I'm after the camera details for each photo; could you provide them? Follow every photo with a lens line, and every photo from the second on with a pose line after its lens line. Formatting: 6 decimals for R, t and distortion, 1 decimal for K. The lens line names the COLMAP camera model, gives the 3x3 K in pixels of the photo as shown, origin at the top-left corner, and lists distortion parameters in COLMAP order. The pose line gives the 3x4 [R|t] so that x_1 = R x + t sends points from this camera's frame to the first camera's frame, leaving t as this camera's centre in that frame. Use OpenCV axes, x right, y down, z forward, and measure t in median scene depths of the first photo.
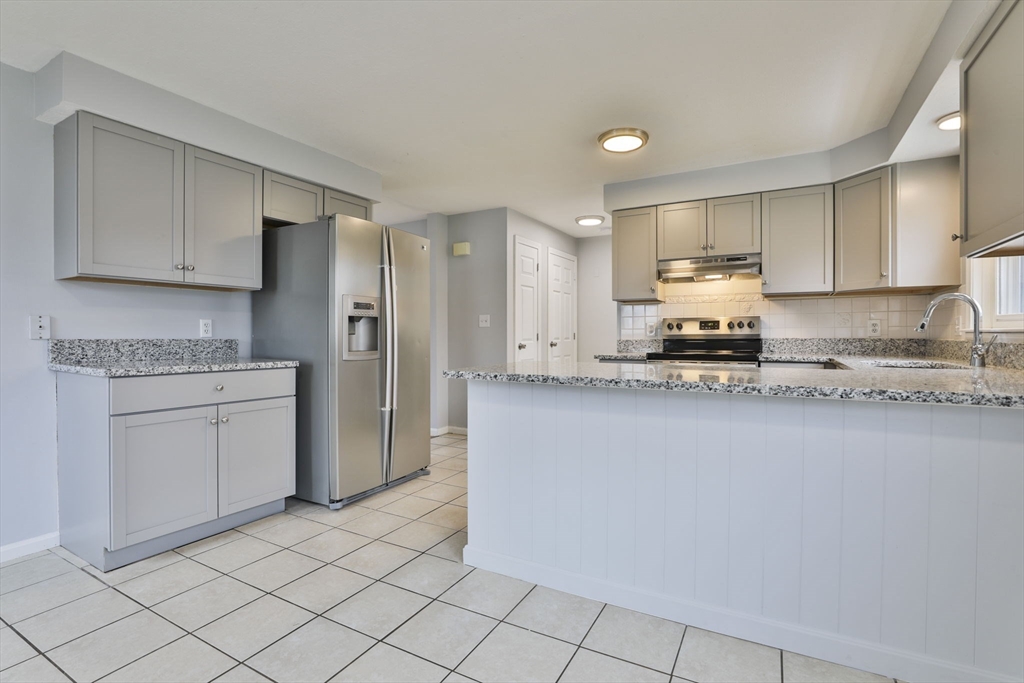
lens RADIAL K [[493.3, 0, 483.7], [0, 493.3, 337.9], [0, 0, 1]] dist [-0.045028, 0.011873]
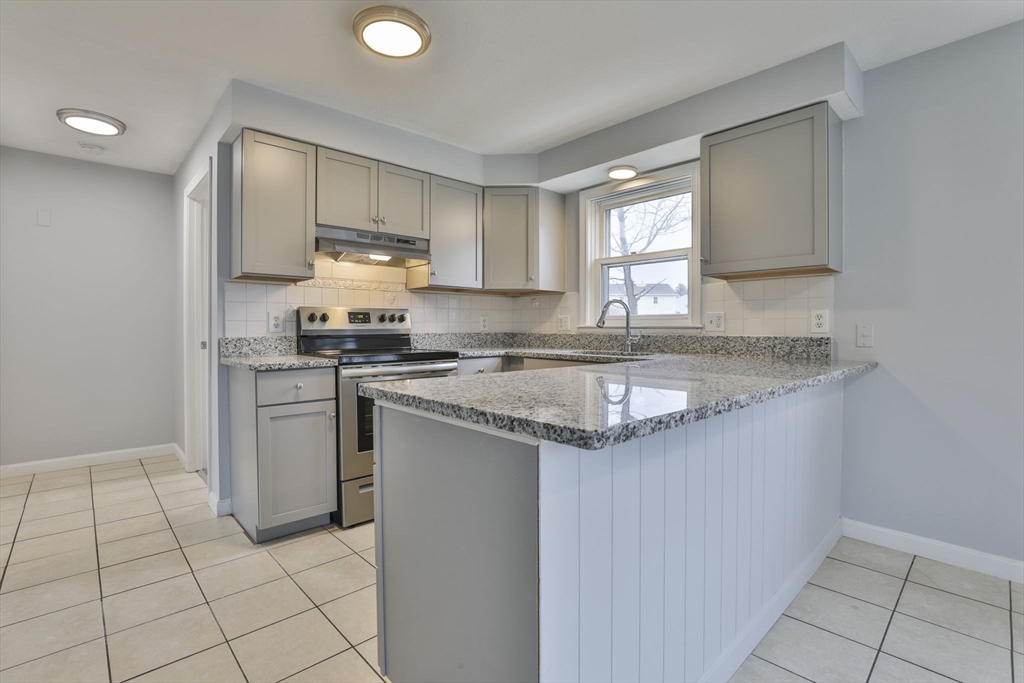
lens RADIAL K [[492.8, 0, 521.9], [0, 492.8, 336.8], [0, 0, 1]] dist [-0.041658, 0.004492]
pose [[0.252631, -0.015462, 0.967439, -0.291036], [0.006234, 0.999878, 0.014353, -0.005305], [-0.967543, 0.002405, 0.252696, 0.611846]]
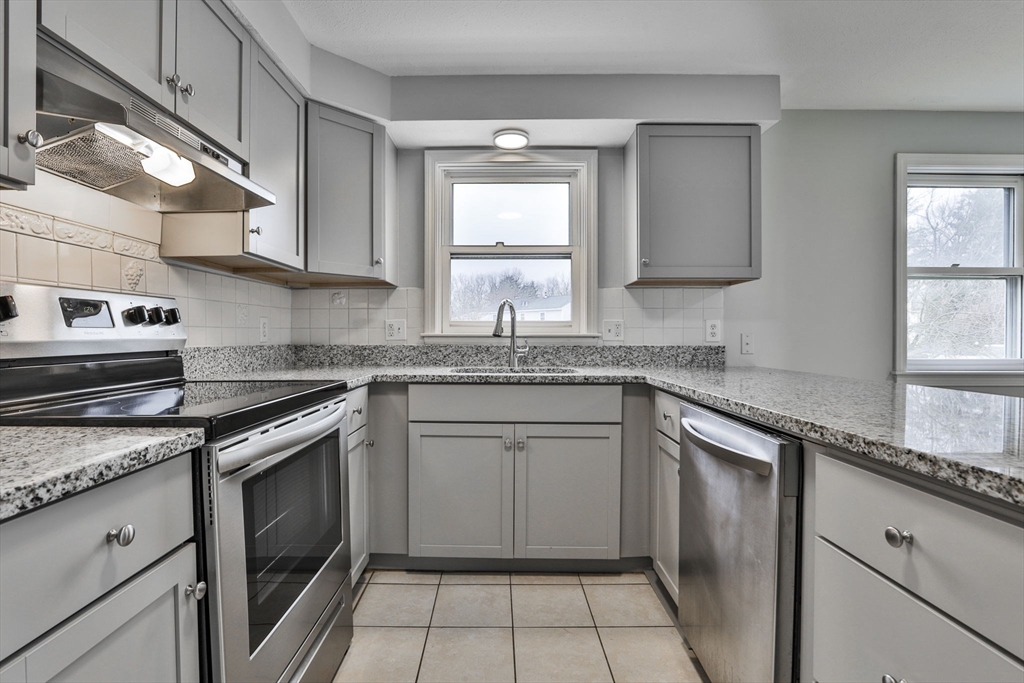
lens RADIAL K [[493.3, 0, 498.1], [0, 493.3, 342.1], [0, 0, 1]] dist [-0.045028, 0.011873]
pose [[-0.527638, -0.007621, 0.849435, 0.051324], [0.007003, 0.999887, 0.013320, -0.010016], [-0.849440, 0.012977, -0.527525, 1.069670]]
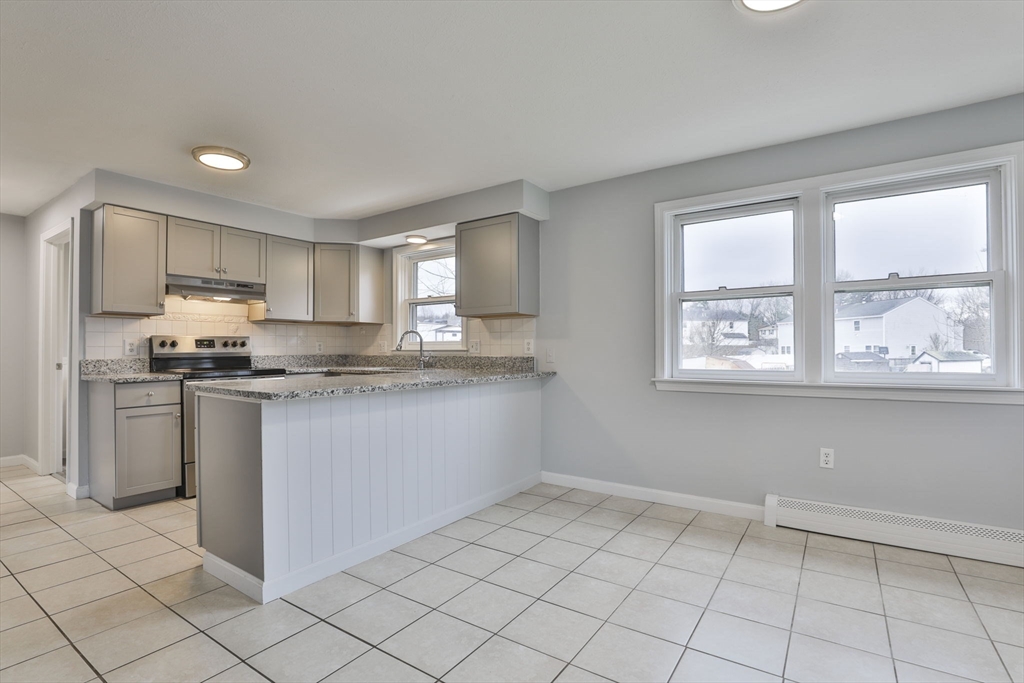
lens RADIAL K [[492.8, 0, 546.8], [0, 492.8, 347.8], [0, 0, 1]] dist [-0.041658, 0.004492]
pose [[0.001621, 0.005564, 0.999983, -0.638656], [0.010174, 0.999933, -0.005580, -0.005117], [-0.999947, 0.010183, 0.001565, 0.315492]]
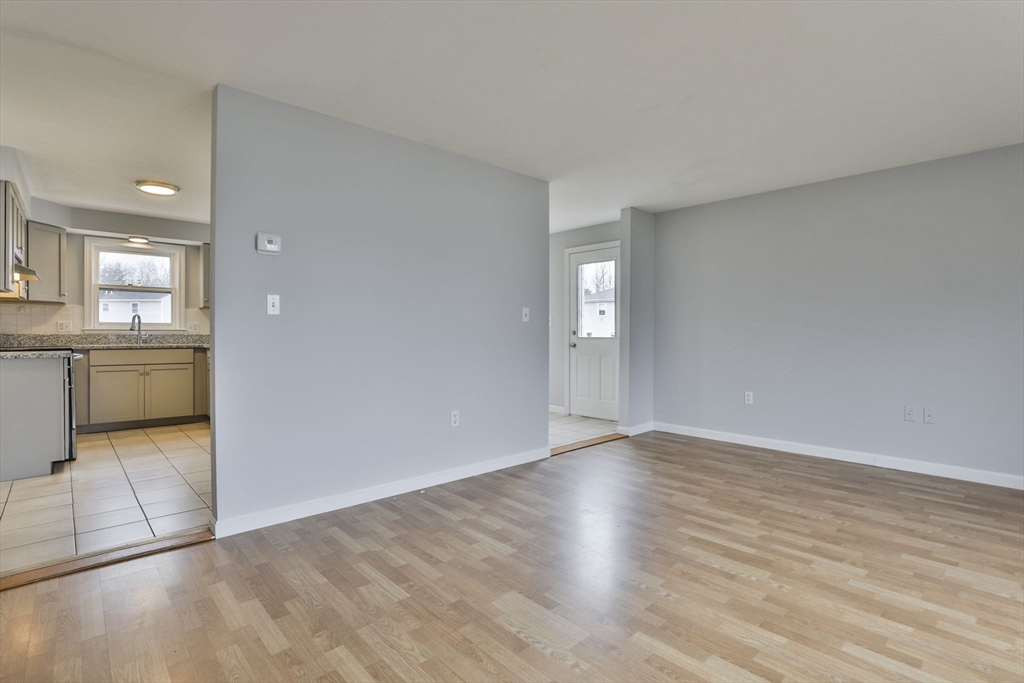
lens RADIAL K [[493.3, 0, 524.9], [0, 493.3, 337.0], [0, 0, 1]] dist [-0.045028, 0.011873]
pose [[-0.971266, -0.003818, 0.237967, -0.926071], [0.000107, 0.999864, 0.016475, -0.011585], [-0.237998, 0.016027, -0.971133, 1.885642]]
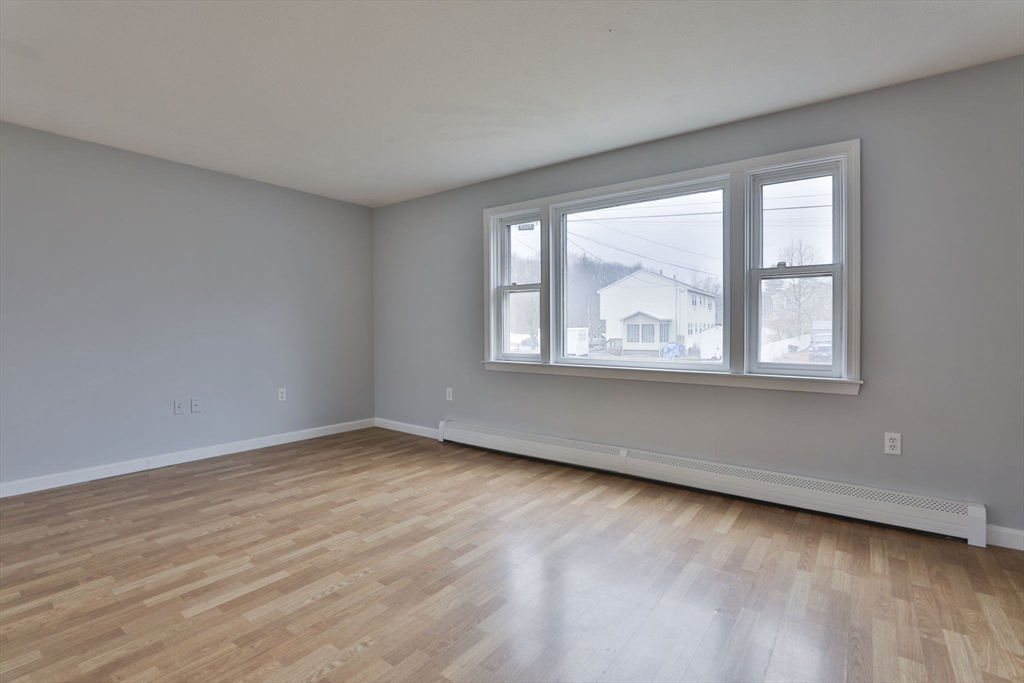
lens RADIAL K [[466.8, 0, 508.4], [0, 466.8, 333.1], [0, 0, 1]] dist [-0.027864, -0.001454]
pose [[-0.094221, 0.016819, -0.995409, -0.499208], [-0.006556, 0.999825, 0.017514, -0.015444], [0.995530, 0.008176, -0.094094, 1.455844]]
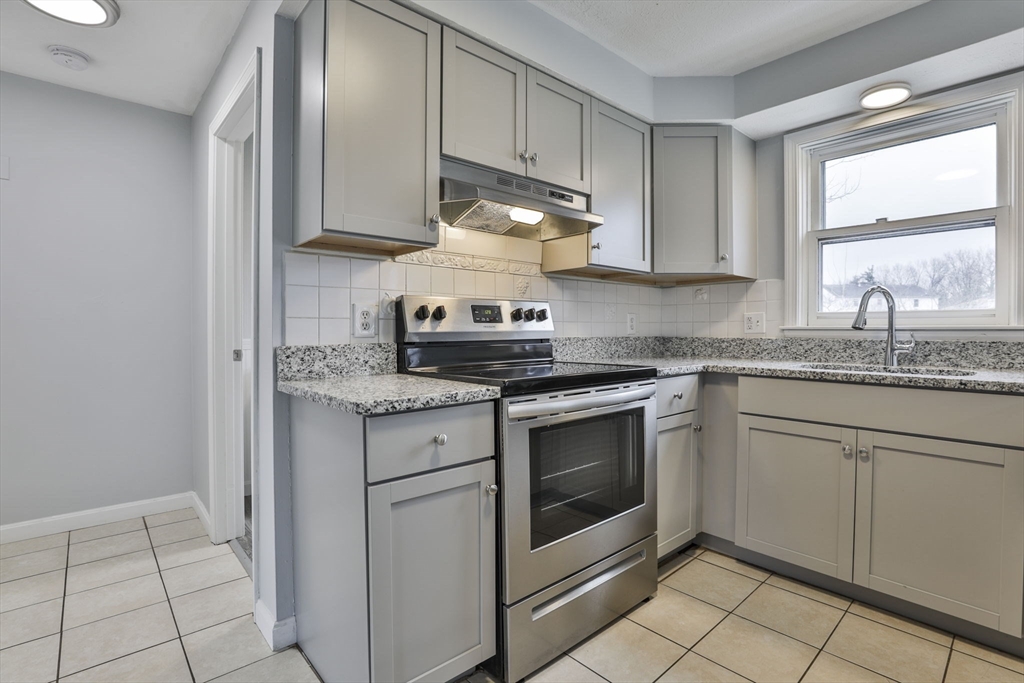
lens RADIAL K [[493.3, 0, 534.0], [0, 493.3, 336.8], [0, 0, 1]] dist [-0.045028, 0.011873]
pose [[0.255264, -0.009377, 0.966826, -0.033323], [0.006389, 0.999947, 0.008012, -0.006723], [-0.966850, 0.004132, 0.255311, 0.936099]]
